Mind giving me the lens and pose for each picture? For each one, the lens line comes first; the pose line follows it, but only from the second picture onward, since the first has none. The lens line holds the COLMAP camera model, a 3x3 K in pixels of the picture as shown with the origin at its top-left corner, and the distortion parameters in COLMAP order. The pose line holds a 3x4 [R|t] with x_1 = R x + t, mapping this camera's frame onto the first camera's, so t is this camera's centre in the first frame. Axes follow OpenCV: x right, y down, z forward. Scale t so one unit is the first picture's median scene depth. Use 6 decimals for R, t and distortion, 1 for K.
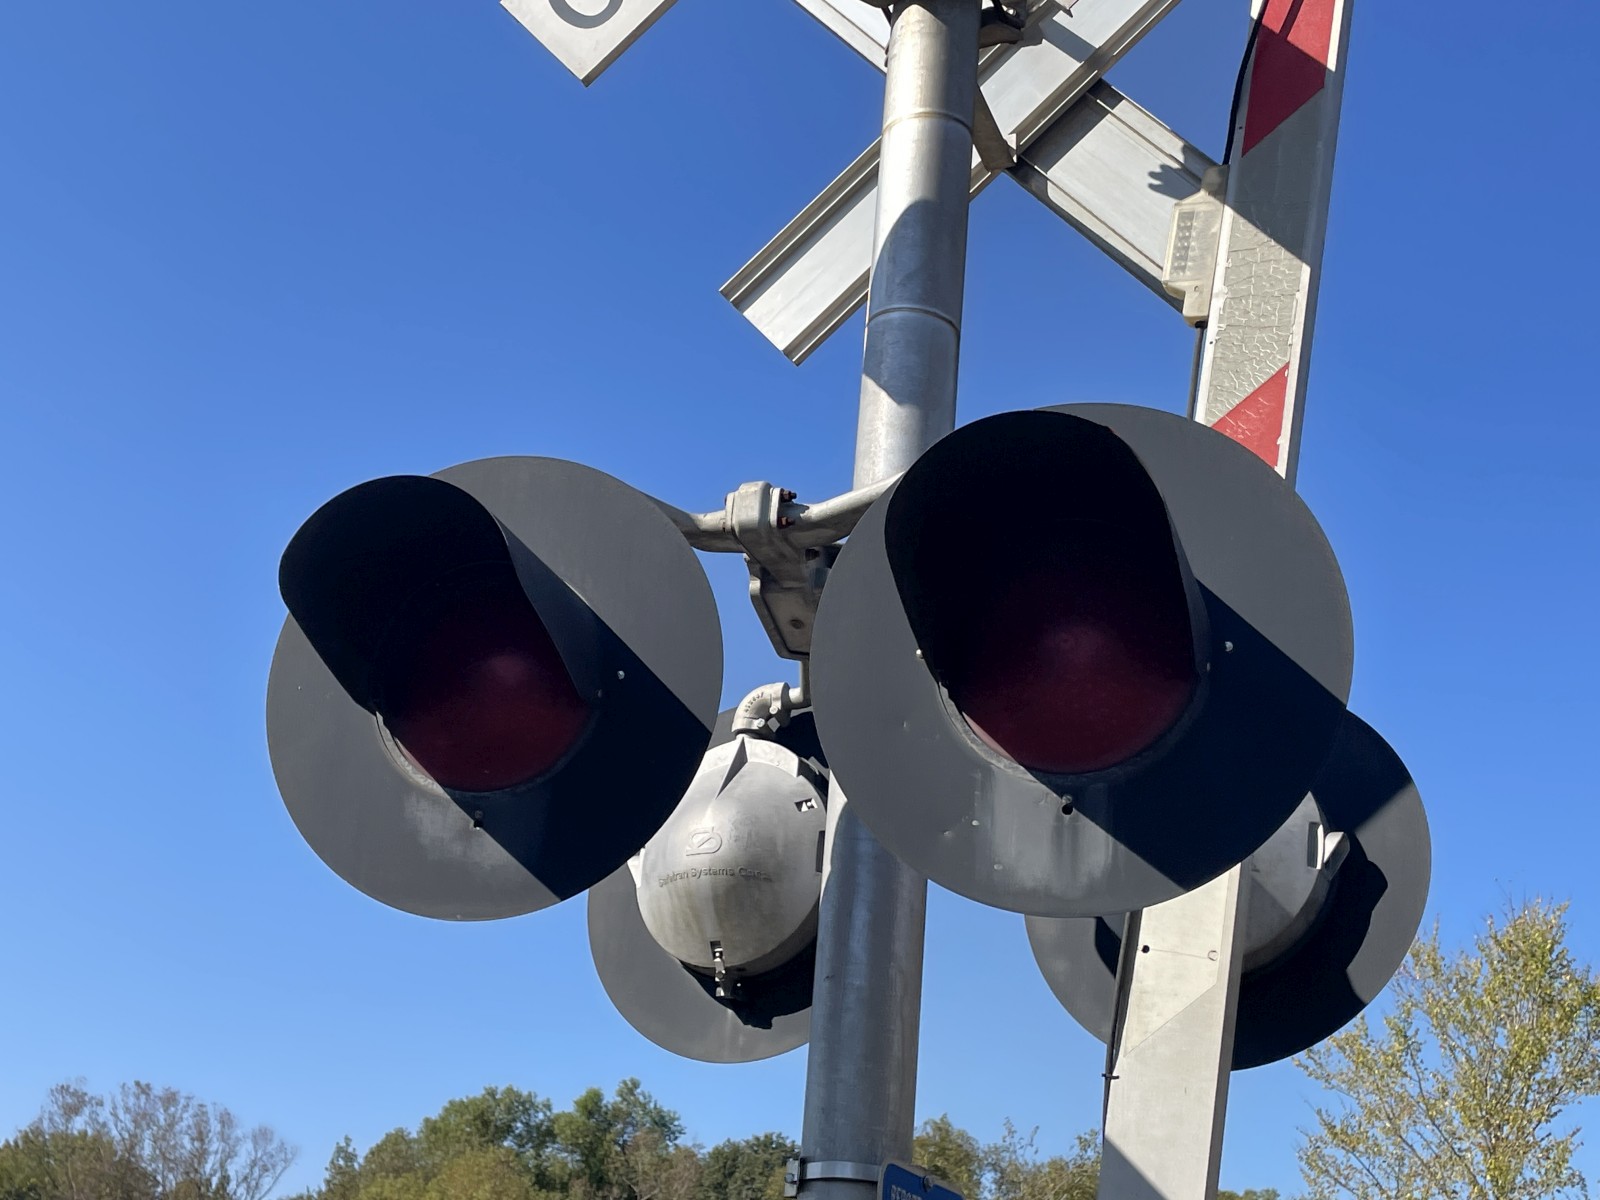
lens RADIAL K [[2230.0, 0, 800.0], [0, 2230.0, 600.0], [0, 0, 1]] dist [0.011102, 0.040337]
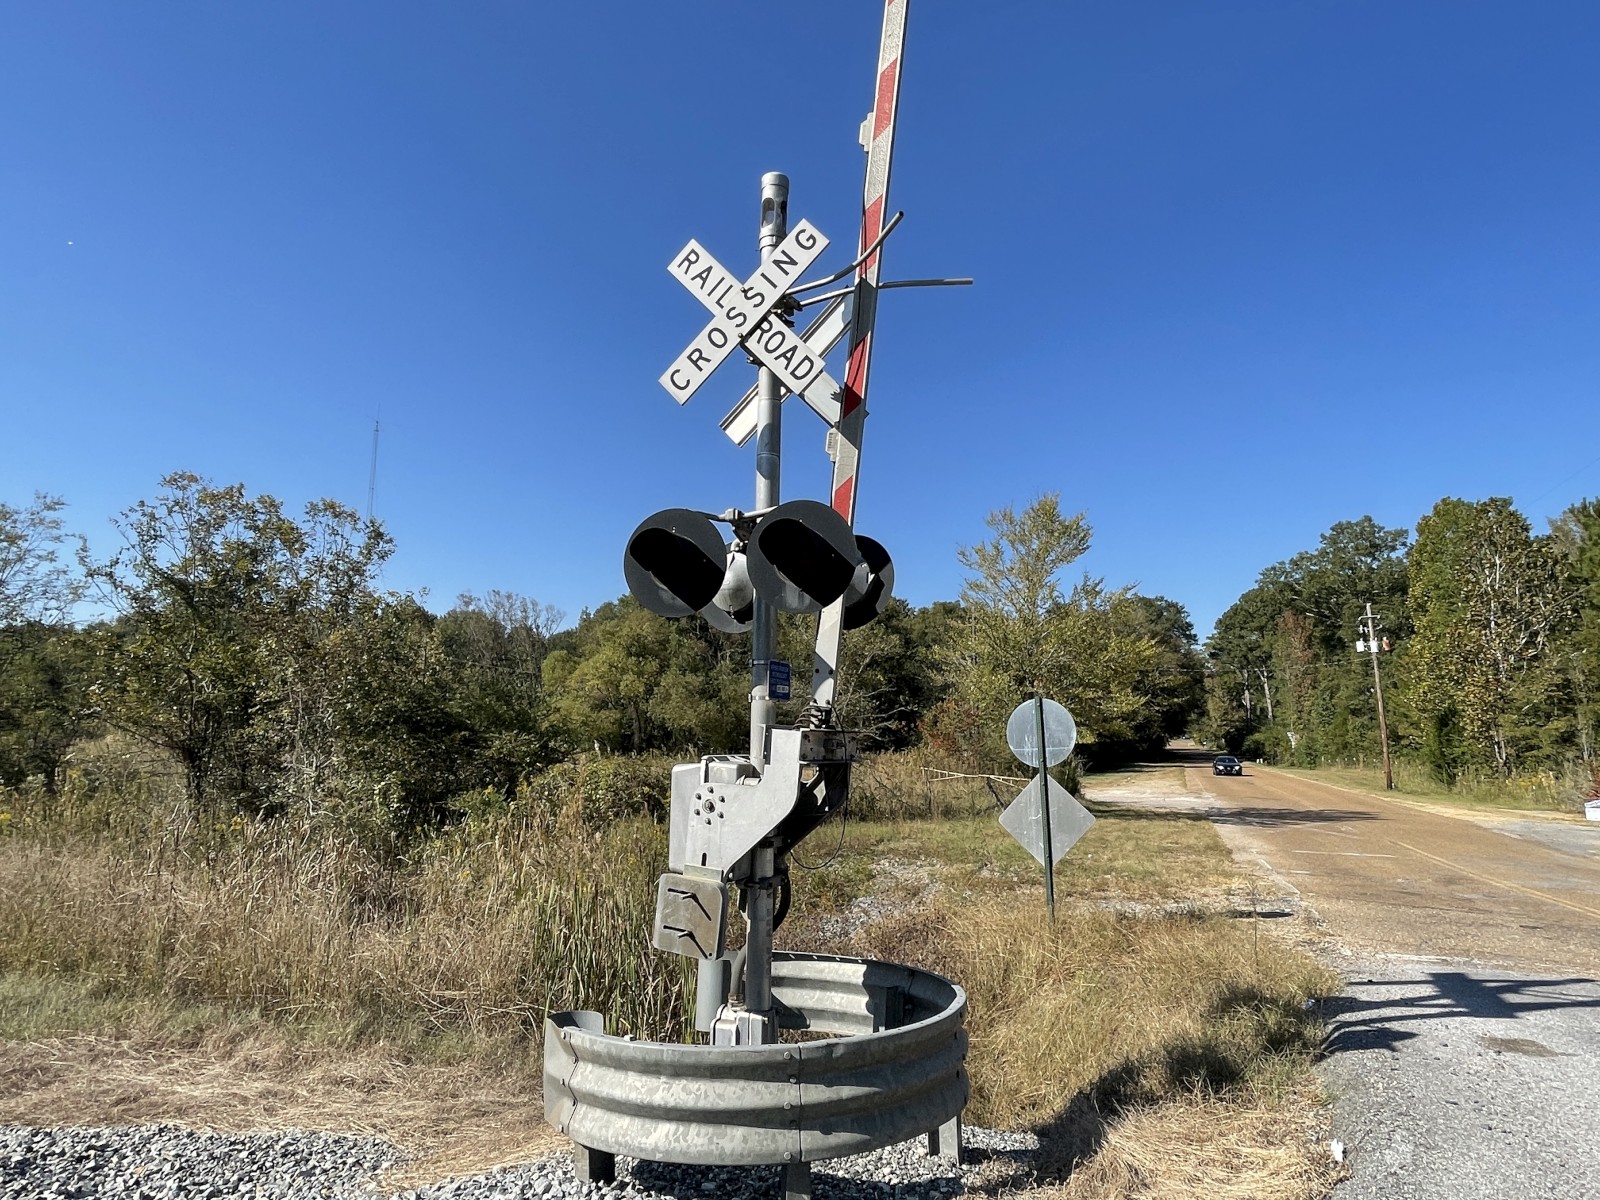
lens RADIAL K [[945.5, 0, 825.1], [0, 945.5, 602.7], [0, 0, 1]] dist [-0.000605, 0.001241]
pose [[0.996209, -0.067631, 0.054724, 0.044761], [0.052077, 0.967457, 0.247618, -0.298381], [-0.069689, -0.243829, 0.967311, -0.767555]]
